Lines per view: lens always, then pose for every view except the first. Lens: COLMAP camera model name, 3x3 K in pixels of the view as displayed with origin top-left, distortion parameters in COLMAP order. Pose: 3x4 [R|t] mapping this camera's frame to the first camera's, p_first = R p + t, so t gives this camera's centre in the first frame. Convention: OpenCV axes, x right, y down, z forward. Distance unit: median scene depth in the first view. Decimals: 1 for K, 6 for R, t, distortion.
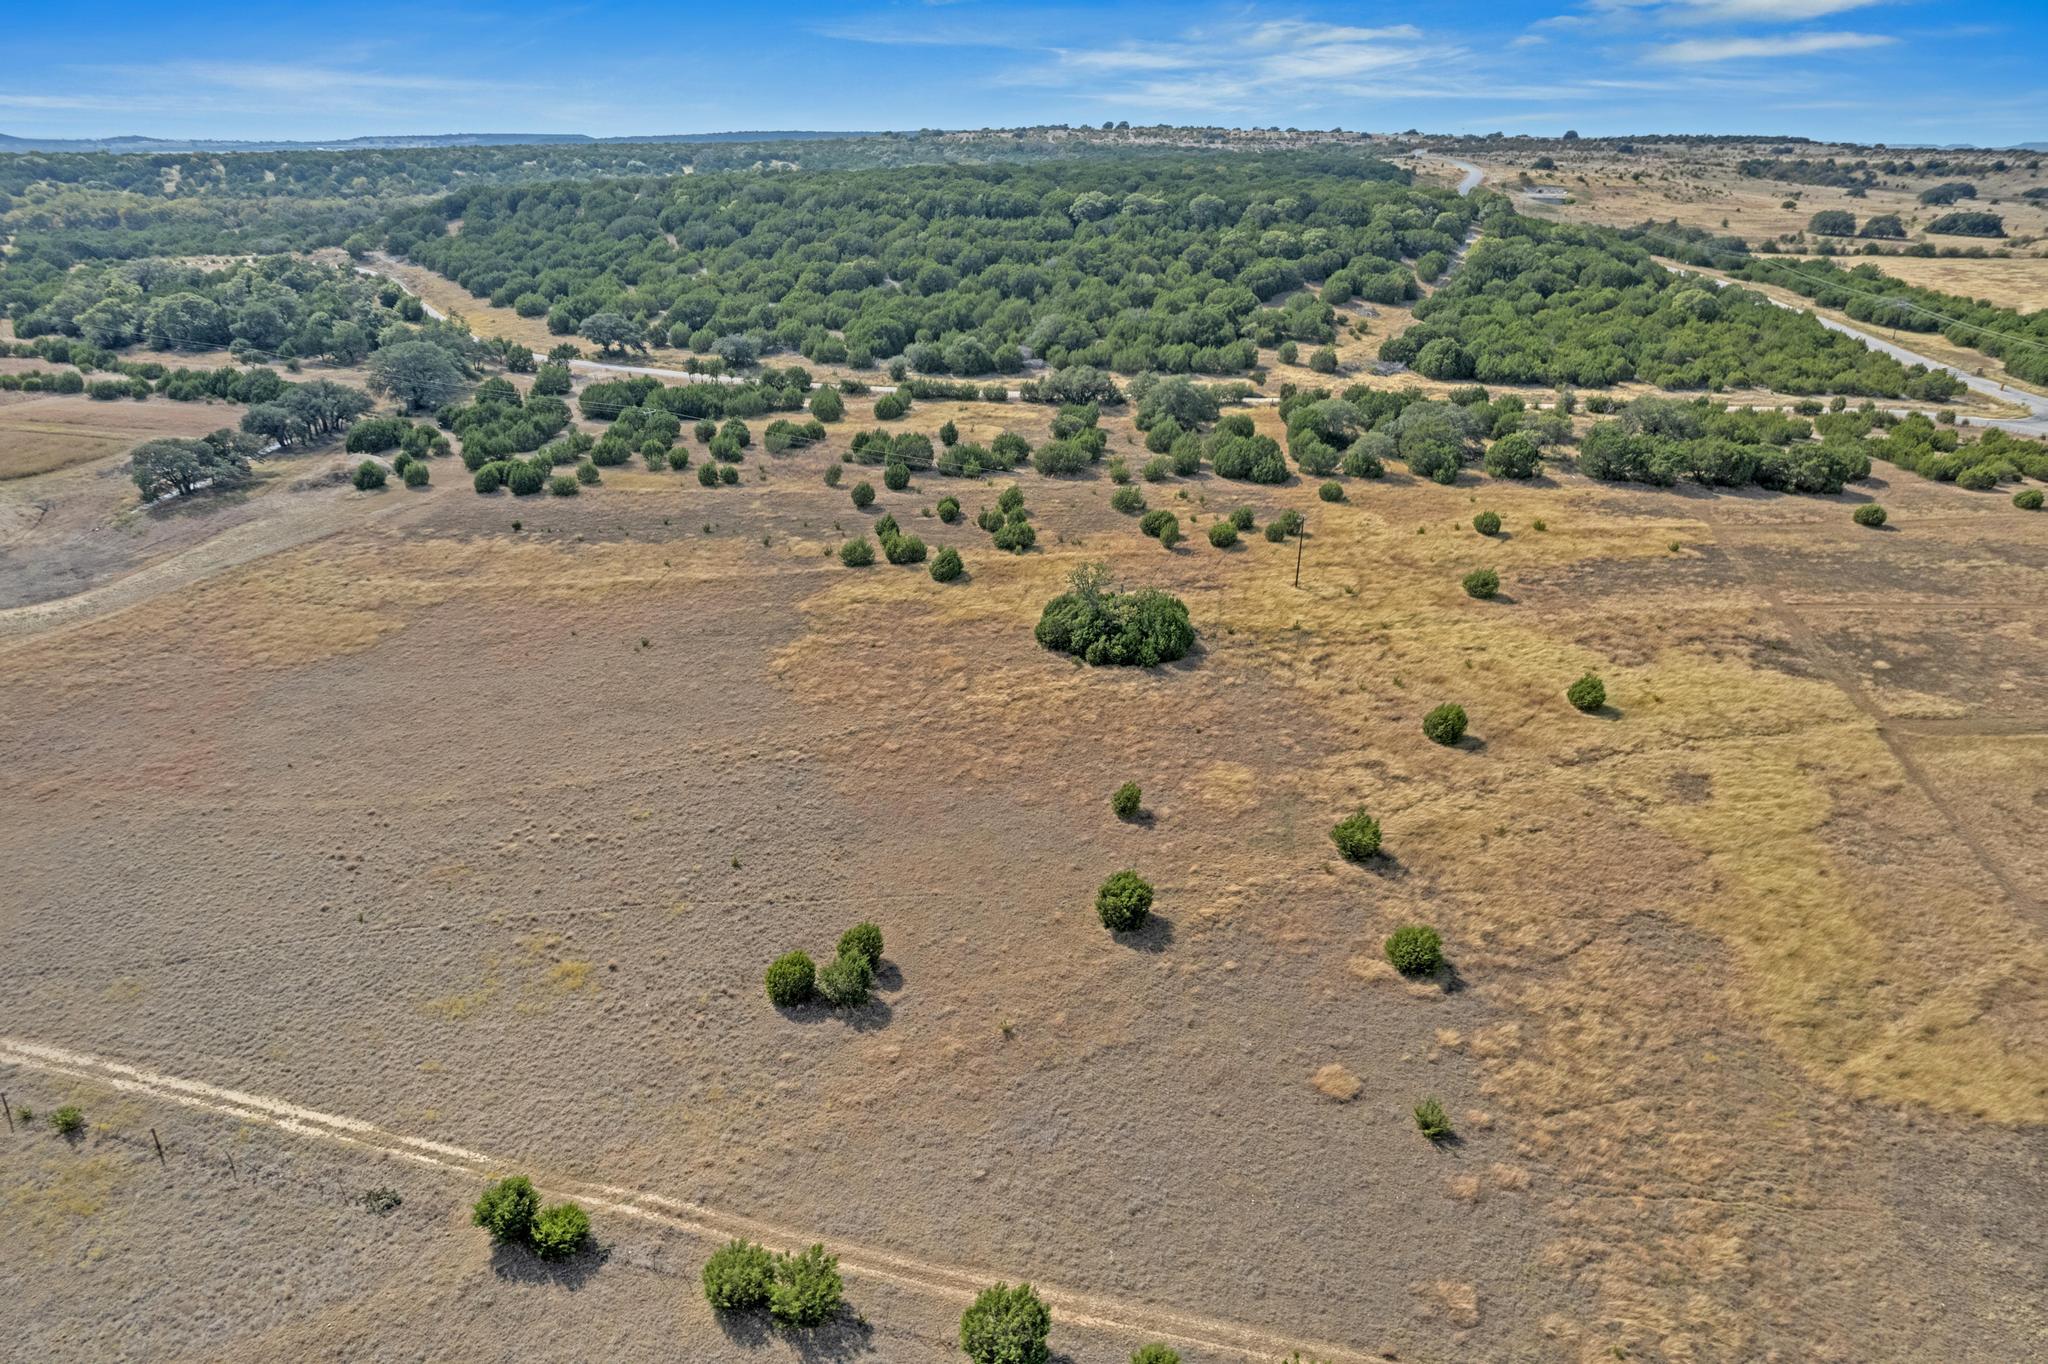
lens RADIAL K [[1304.3, 0, 1021.9], [0, 1304.3, 688.9], [0, 0, 1]] dist [-0.079631, 0.073617]
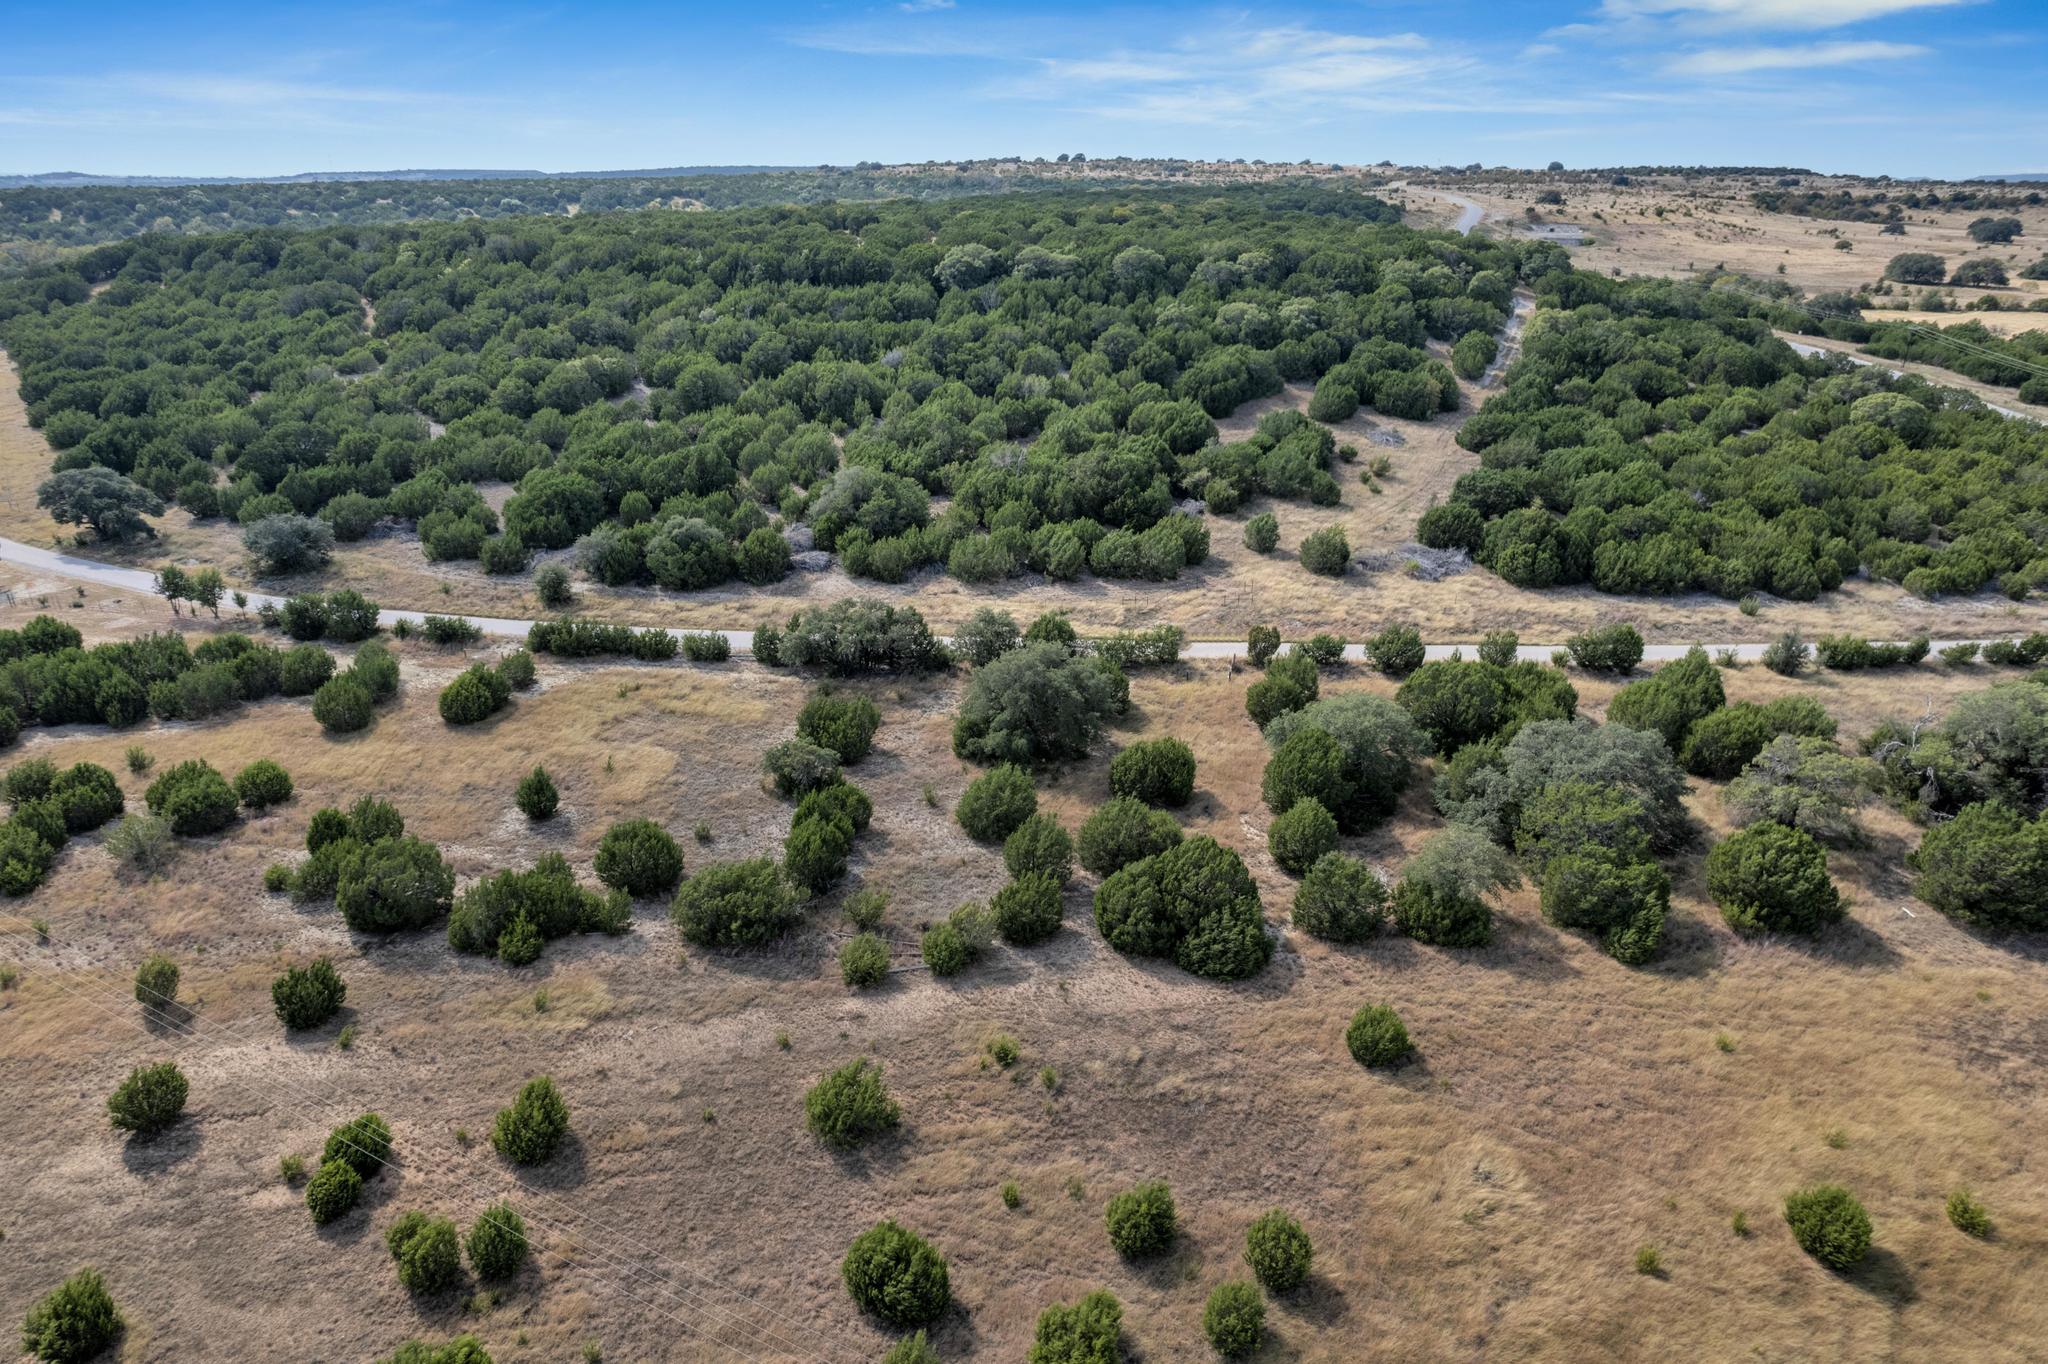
lens RADIAL K [[1304.3, 0, 1024.2], [0, 1304.3, 691.2], [0, 0, 1]] dist [-0.079631, 0.073617]
pose [[0.999712, -0.010909, 0.021391, 0.073033], [0.011372, 0.999702, -0.021619, -0.149216], [-0.021149, 0.021856, 0.999537, 0.358760]]
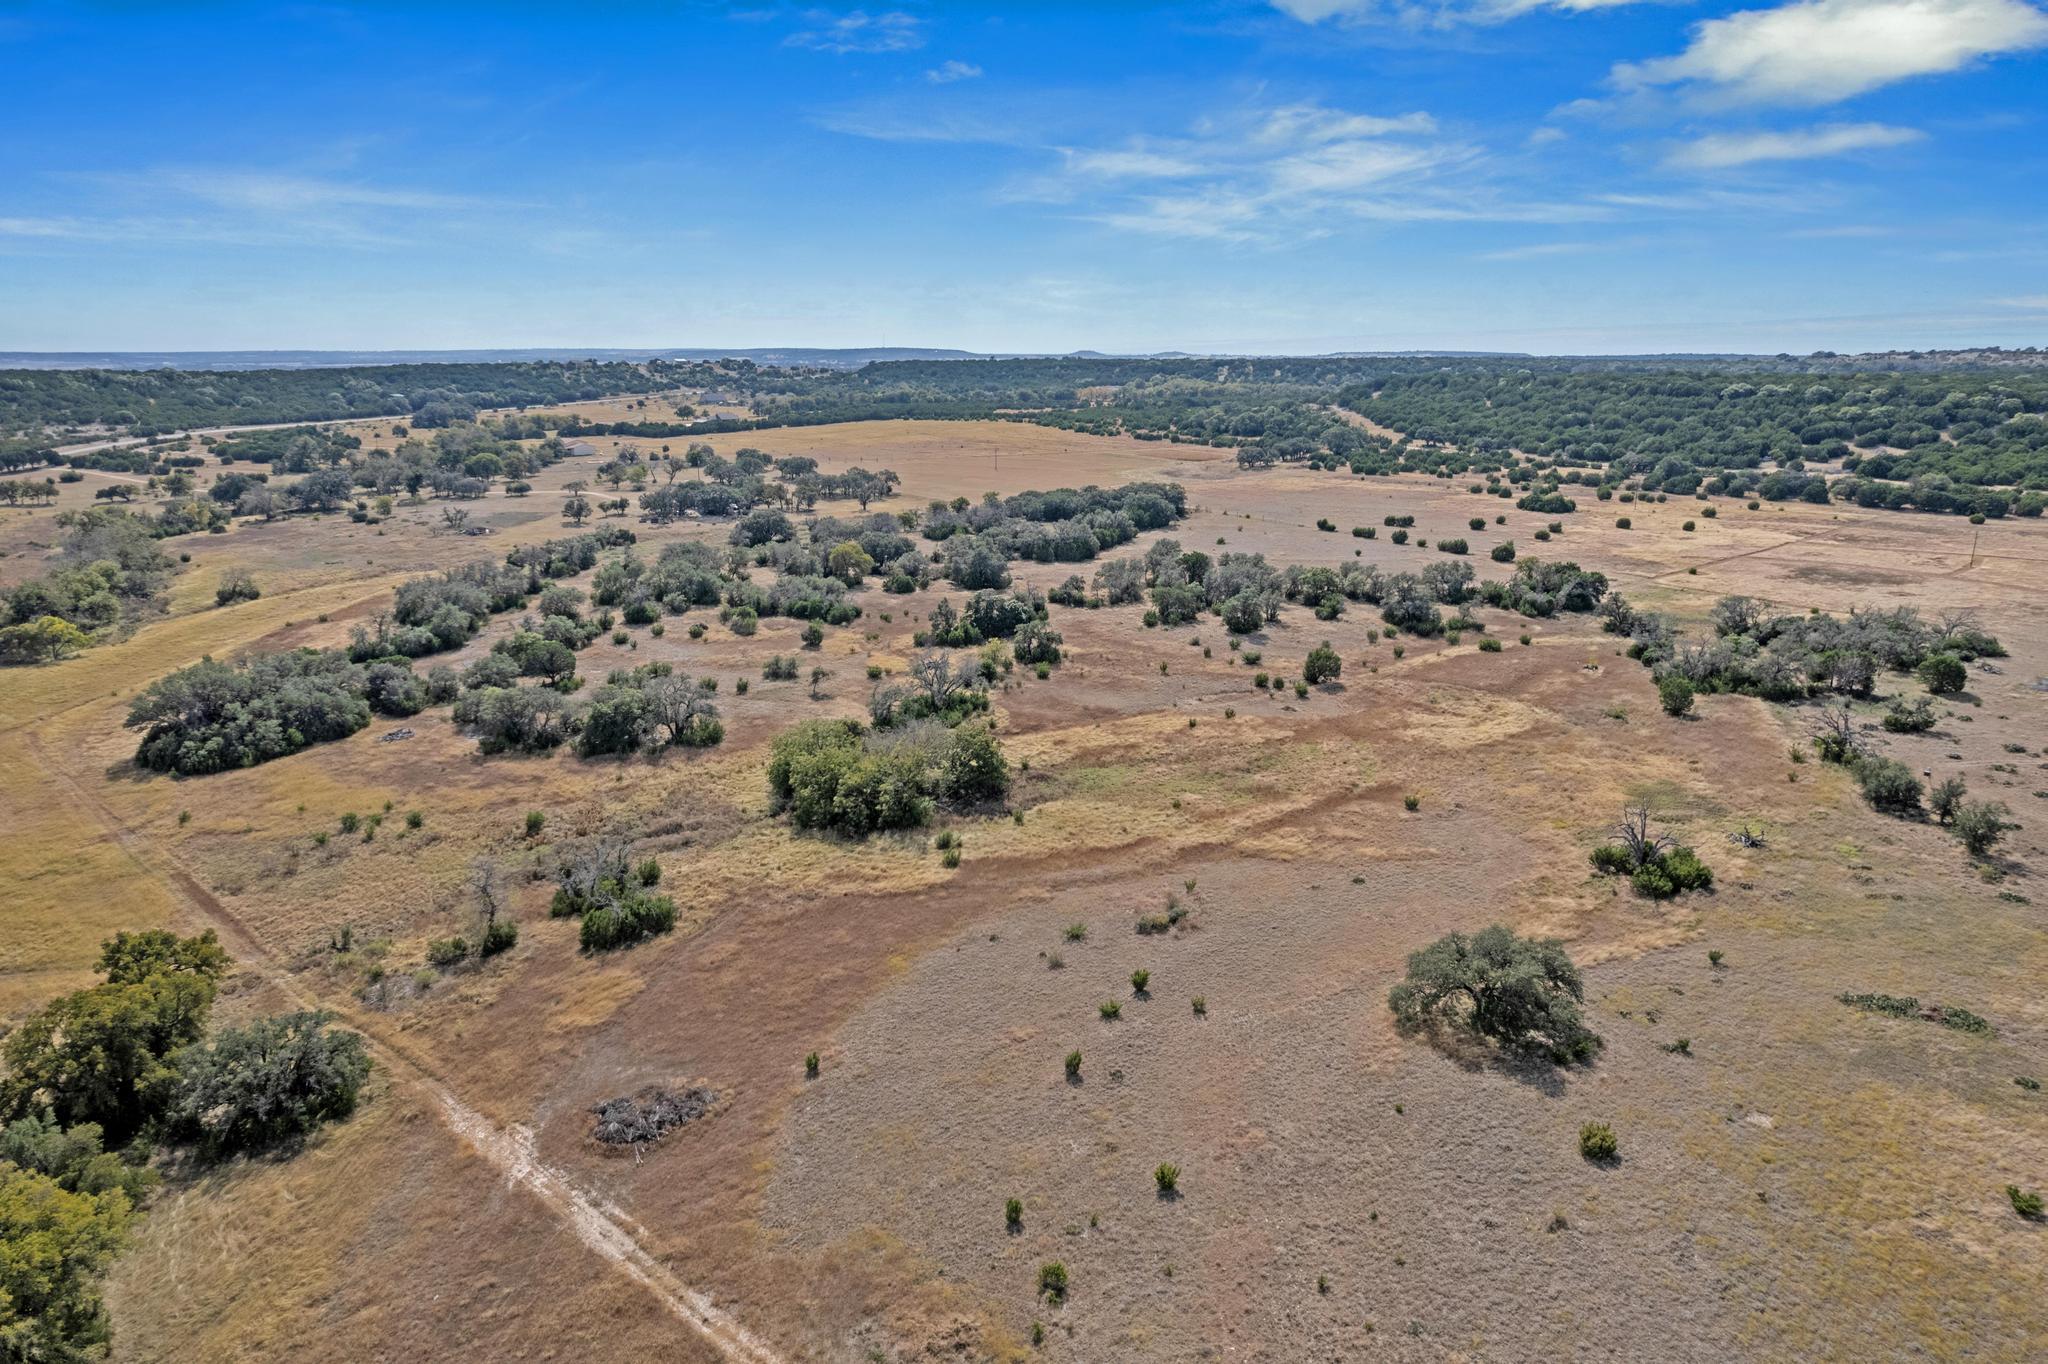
lens RADIAL K [[1304.3, 0, 1021.2], [0, 1304.3, 687.6], [0, 0, 1]] dist [-0.079631, 0.073617]
pose [[0.780541, 0.155480, -0.605460, 0.428176], [-0.247202, 0.966395, -0.070518, 0.372650], [0.574149, 0.204713, 0.792746, -0.830939]]
